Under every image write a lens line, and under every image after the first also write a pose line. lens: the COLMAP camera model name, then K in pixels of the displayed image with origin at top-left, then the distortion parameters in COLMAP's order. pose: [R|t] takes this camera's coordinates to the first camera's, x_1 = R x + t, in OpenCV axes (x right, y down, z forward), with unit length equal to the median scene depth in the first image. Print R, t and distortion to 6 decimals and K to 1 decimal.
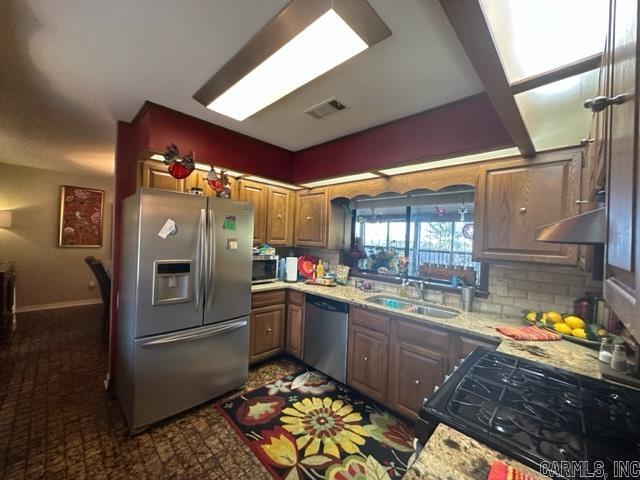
lens RADIAL K [[254.9, 0, 320.7], [0, 254.9, 240.1], [0, 0, 1]] dist [-0.000608, -0.000296]
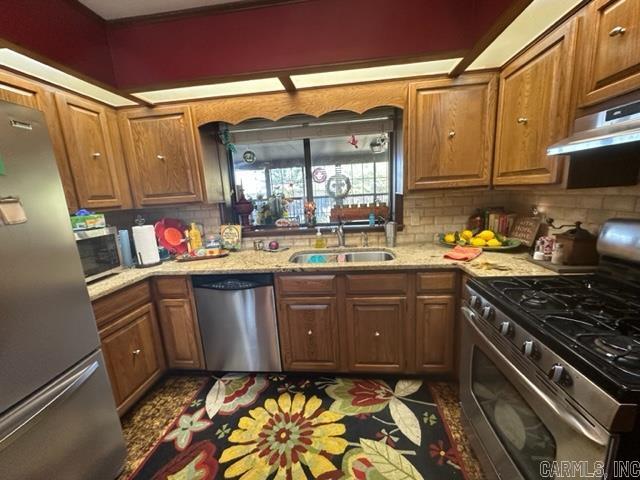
lens RADIAL K [[254.9, 0, 317.7], [0, 254.9, 239.6], [0, 0, 1]] dist [-0.000608, -0.000296]
pose [[0.782779, -0.197614, 0.590090, -0.204330], [0.093225, 0.974778, 0.202774, 0.022171], [-0.615278, -0.103716, 0.781458, 0.371535]]
